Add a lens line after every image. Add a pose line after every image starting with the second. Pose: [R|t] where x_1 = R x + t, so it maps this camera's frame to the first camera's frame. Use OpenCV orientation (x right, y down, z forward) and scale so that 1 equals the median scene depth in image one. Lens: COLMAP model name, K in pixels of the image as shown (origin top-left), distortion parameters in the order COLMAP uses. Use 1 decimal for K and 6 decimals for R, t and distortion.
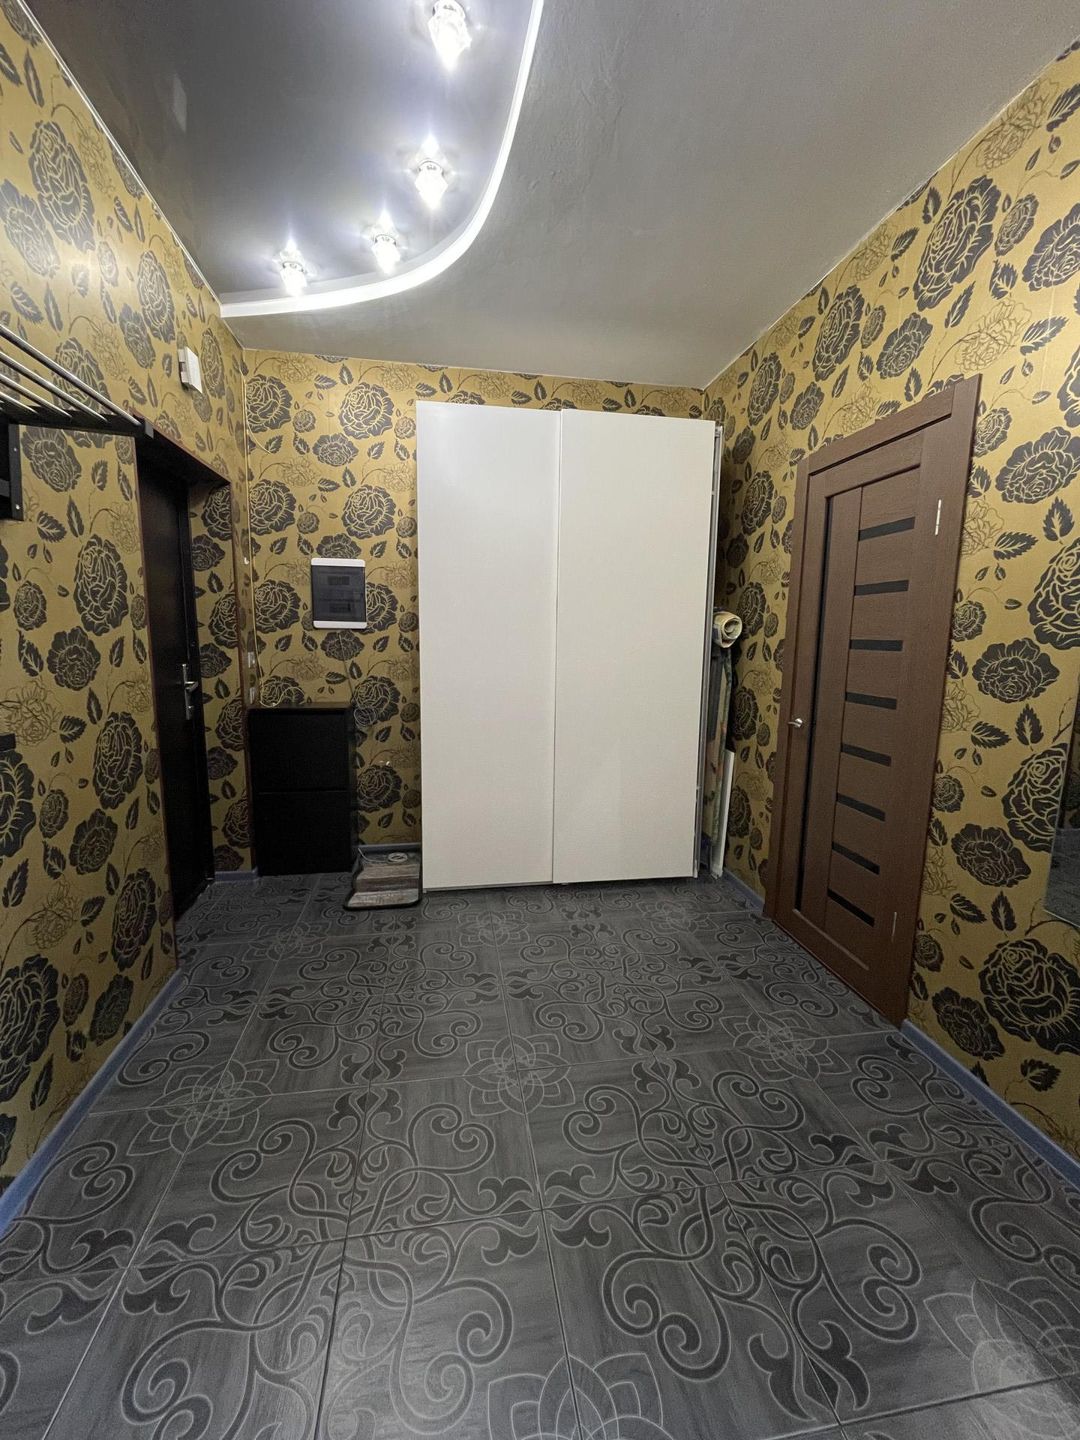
lens RADIAL K [[581.1, 0, 534.3], [0, 581.1, 716.8], [0, 0, 1]] dist [0.003001, -0.001440]
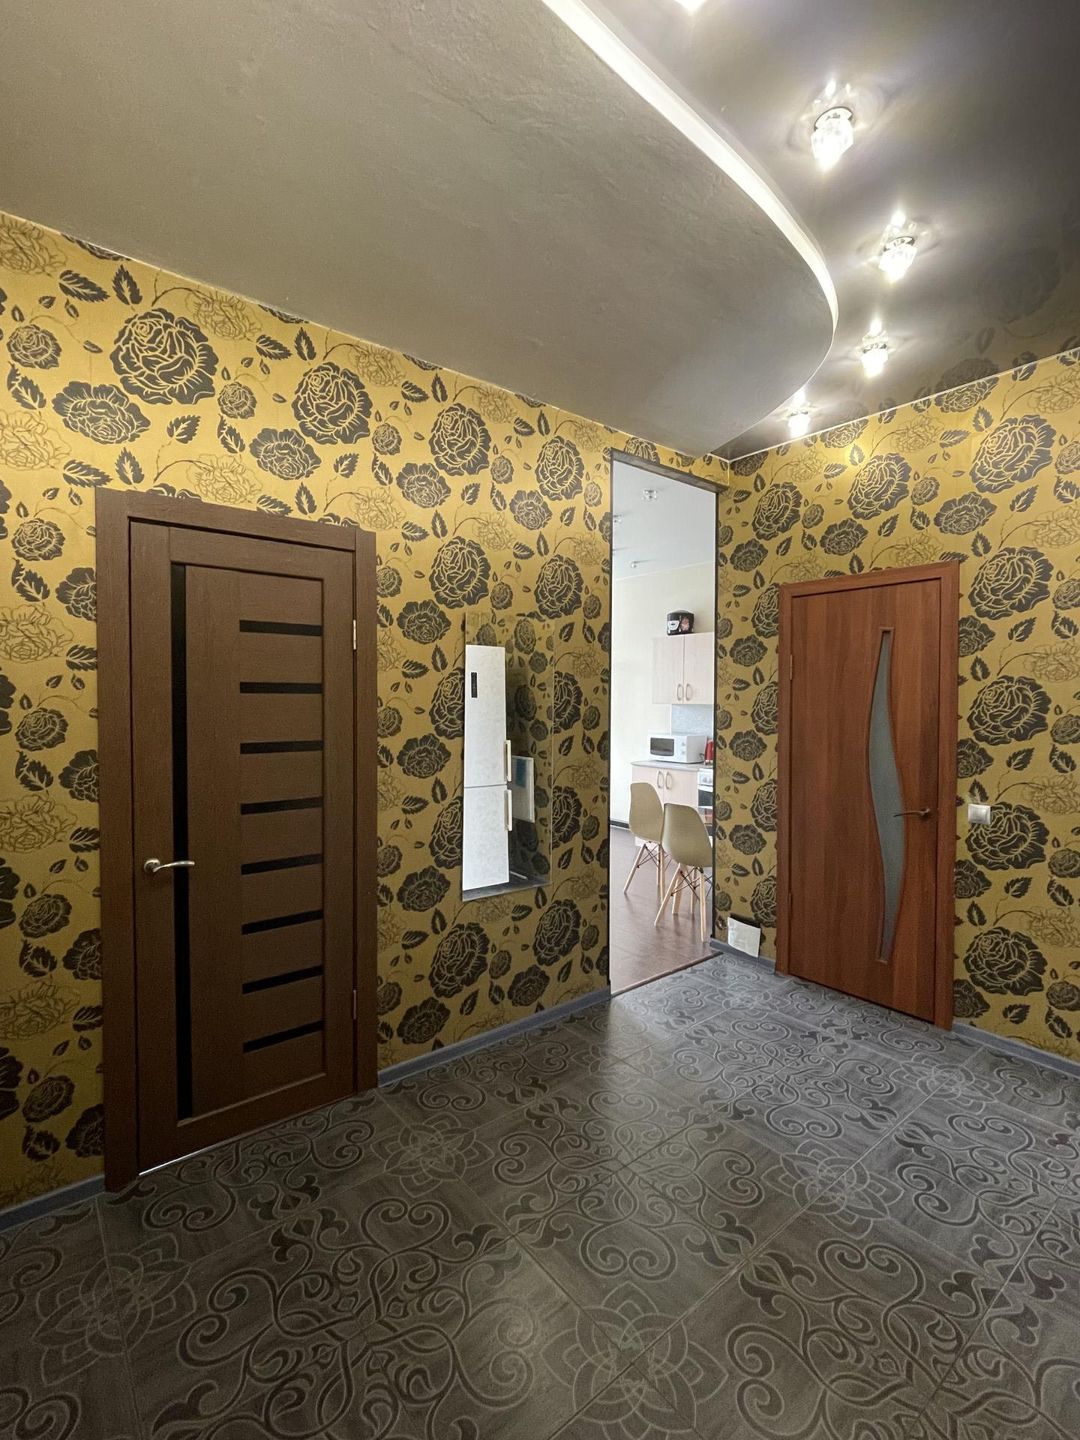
lens RADIAL K [[665.2, 0, 534.4], [0, 665.2, 718.9], [0, 0, 1]] dist [0.000044, -0.000130]
pose [[-0.491728, -0.040424, 0.869810, -0.651918], [0.114246, 0.987291, 0.110470, -0.283143], [-0.863222, 0.153693, -0.480860, 1.361392]]
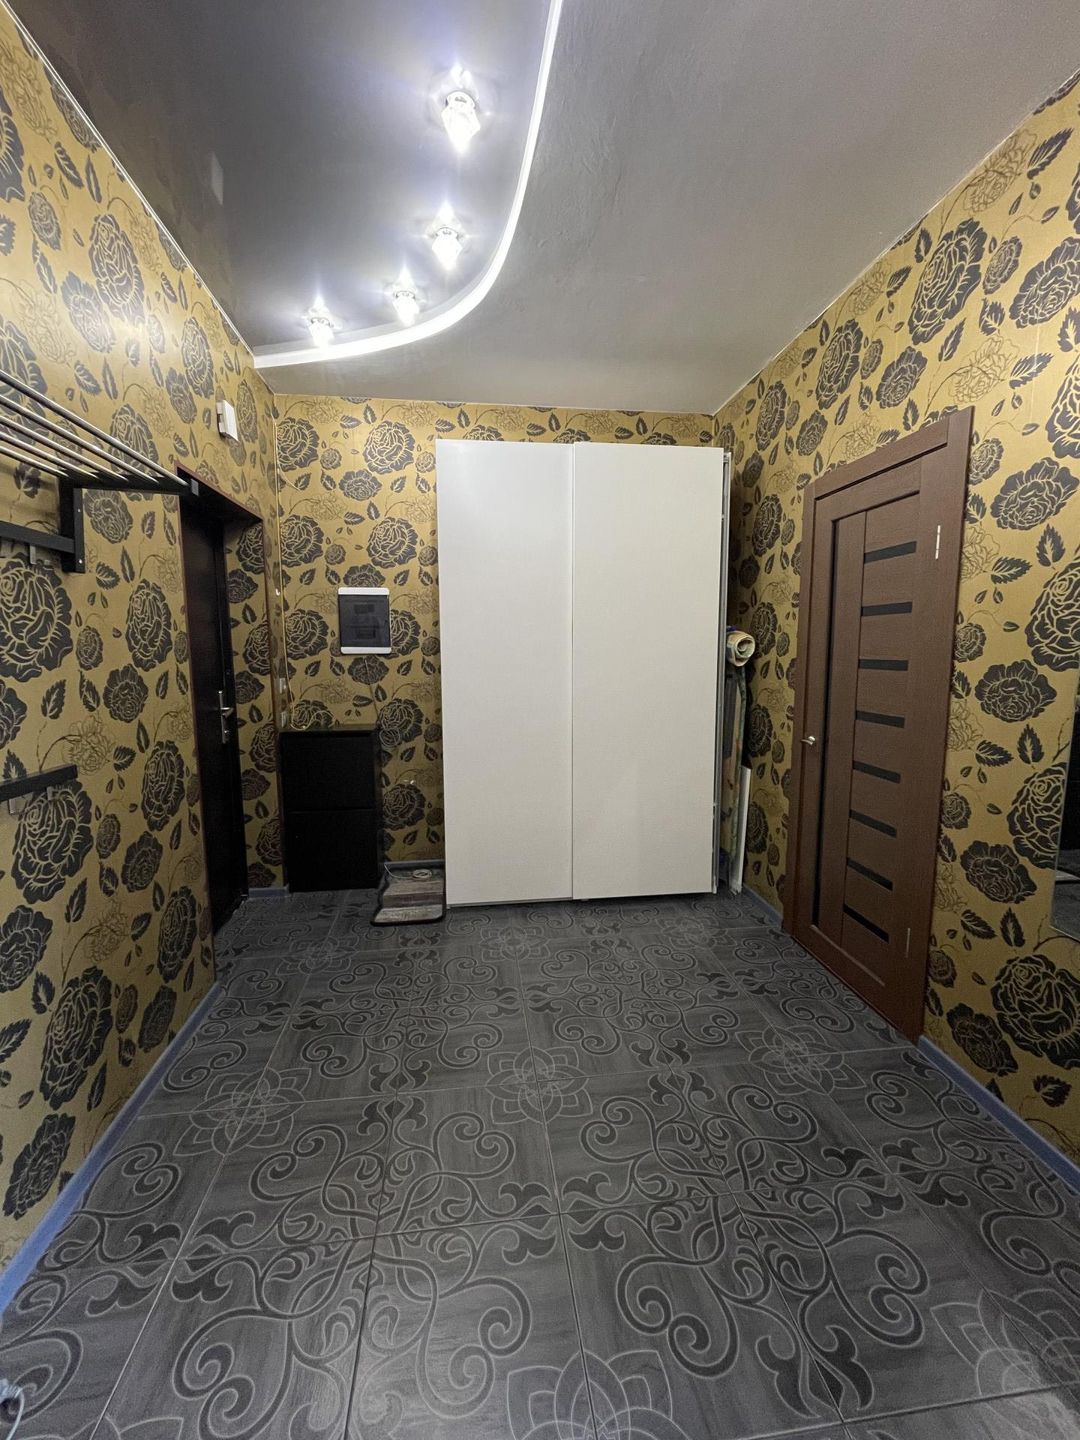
lens RADIAL K [[581.1, 0, 533.8], [0, 581.1, 717.0], [0, 0, 1]] dist [0.003001, -0.001440]
pose [[0.999061, -0.013815, -0.041058, 0.016825], [0.012856, 0.999640, -0.023532, -0.018006], [0.041368, 0.022982, 0.998880, -0.052582]]
